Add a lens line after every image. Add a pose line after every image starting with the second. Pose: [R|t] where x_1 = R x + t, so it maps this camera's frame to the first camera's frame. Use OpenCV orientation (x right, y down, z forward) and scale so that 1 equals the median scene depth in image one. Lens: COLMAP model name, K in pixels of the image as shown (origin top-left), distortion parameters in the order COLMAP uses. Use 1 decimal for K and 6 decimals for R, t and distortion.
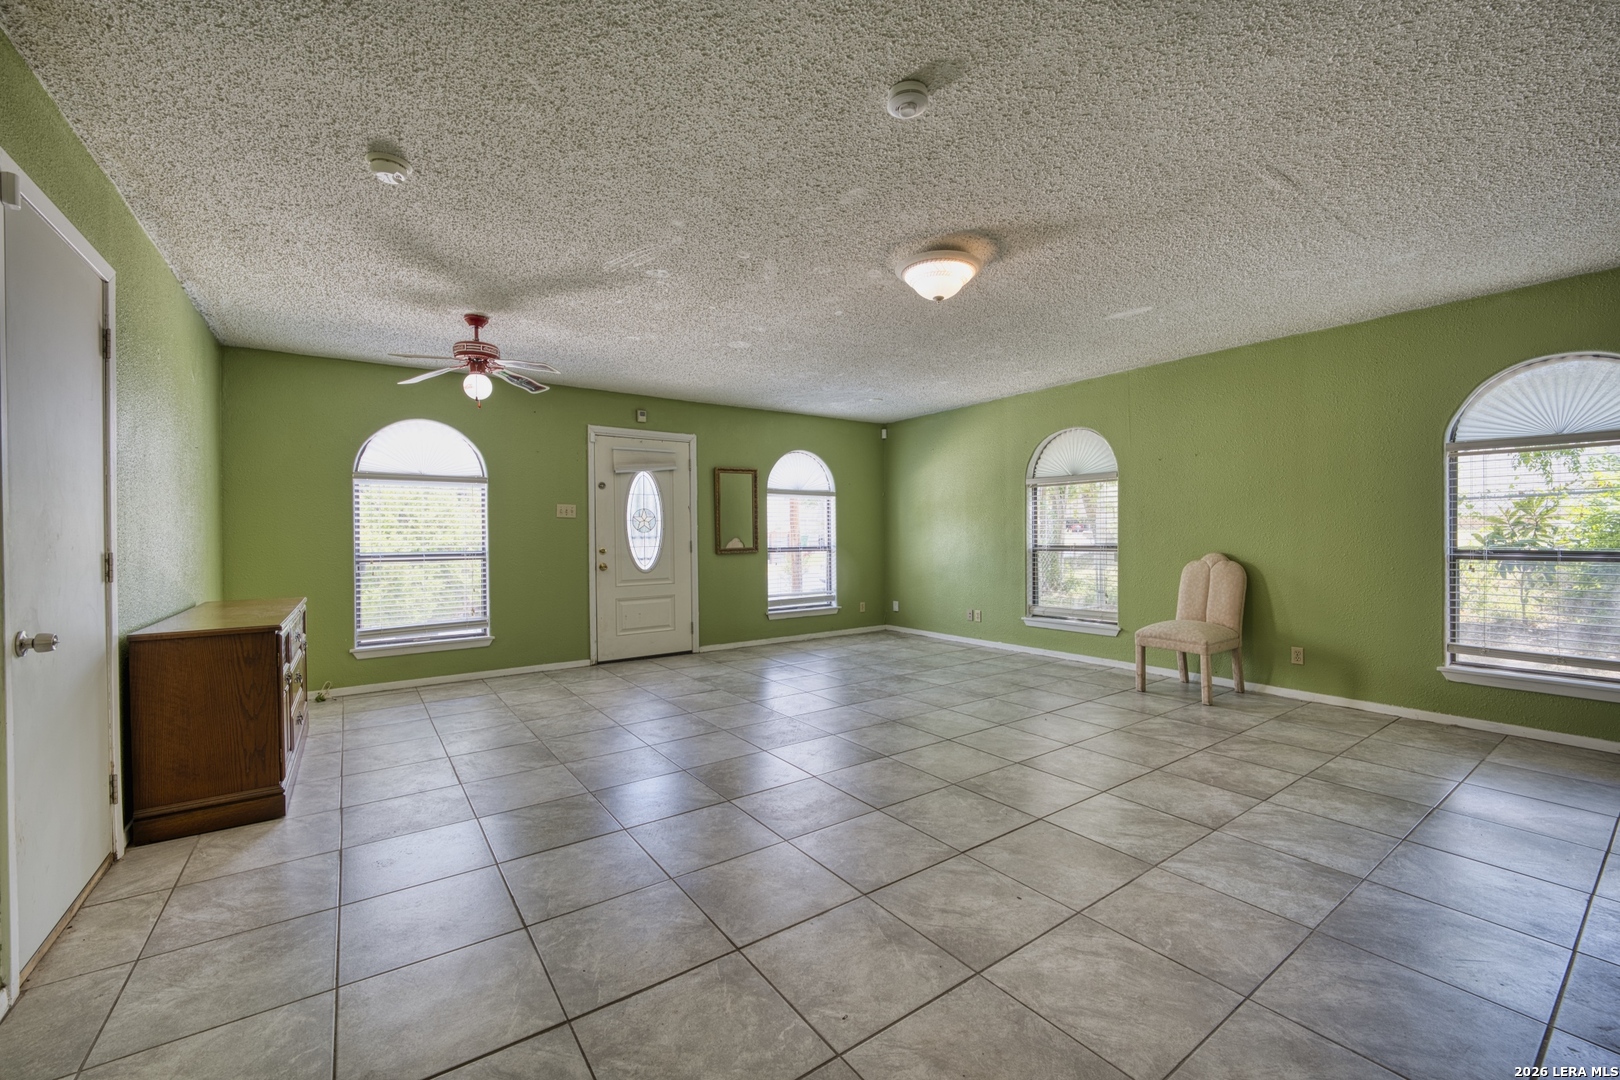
lens RADIAL K [[652.6, 0, 814.4], [0, 652.6, 539.7], [0, 0, 1]] dist [-0.000462, -0.007476]
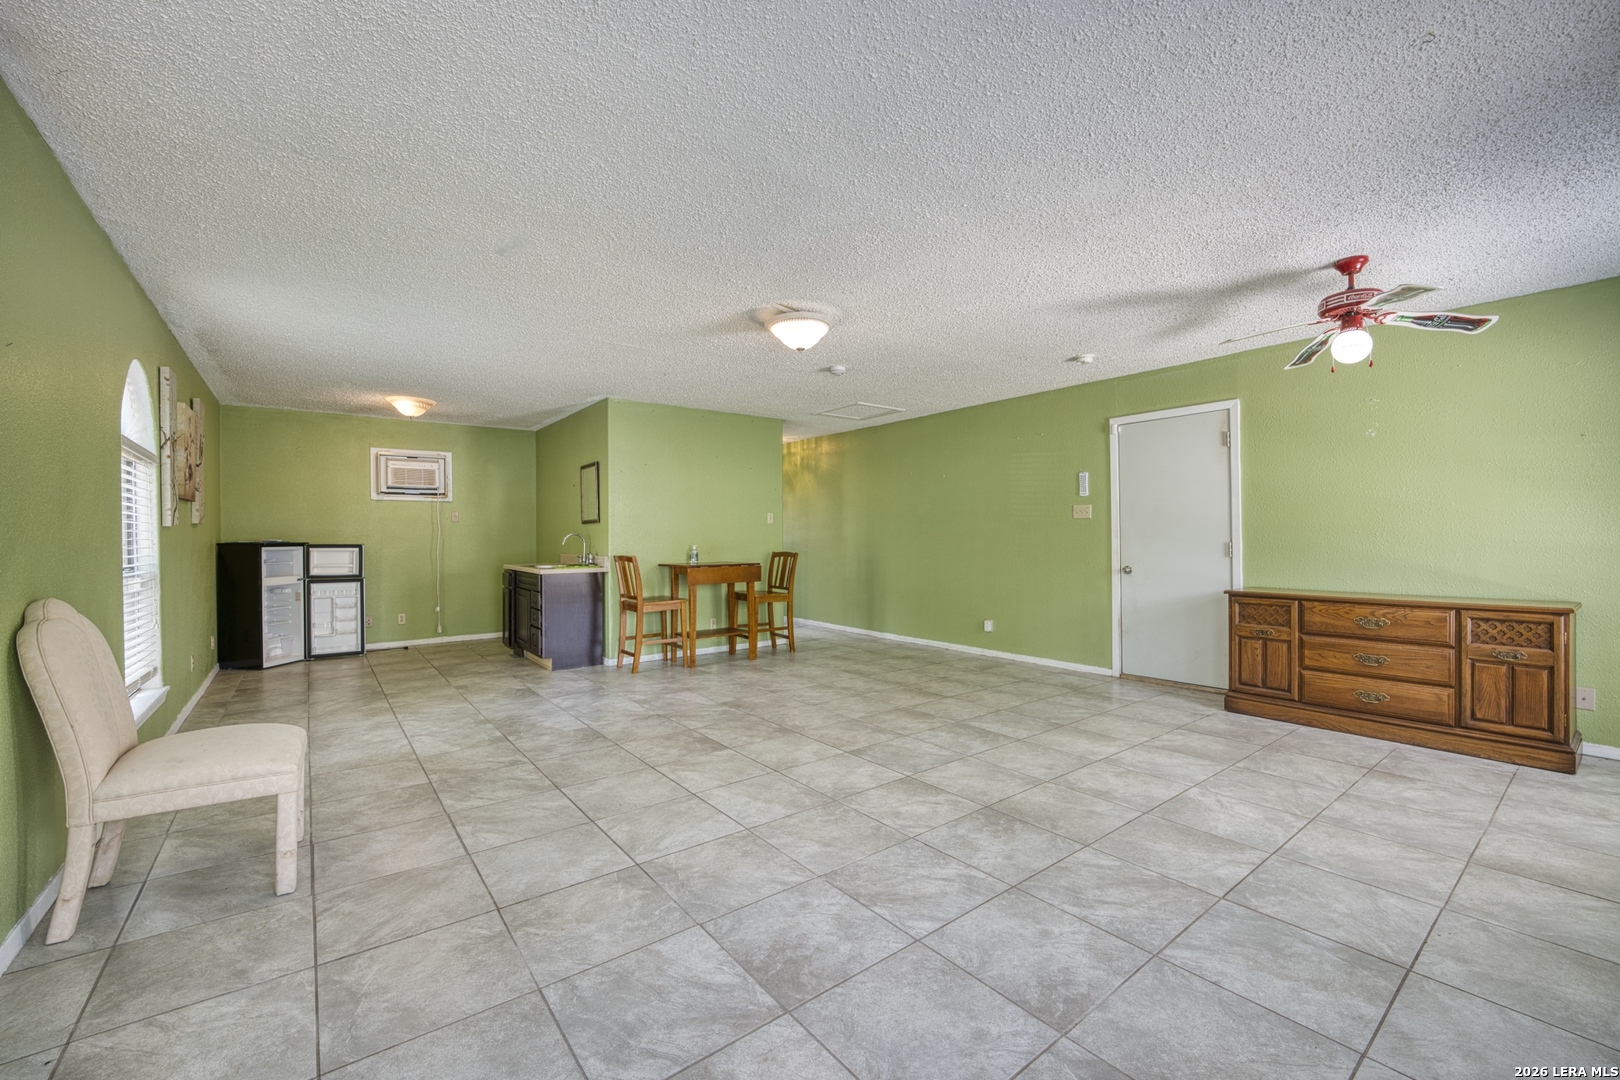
lens RADIAL K [[652.6, 0, 814.4], [0, 652.6, 539.7], [0, 0, 1]] dist [-0.000462, -0.007476]
pose [[-0.999082, 0.015086, -0.040098, 0.196135], [0.014572, 0.999808, 0.013087, -0.022072], [0.040287, 0.012491, -0.999110, 1.999409]]
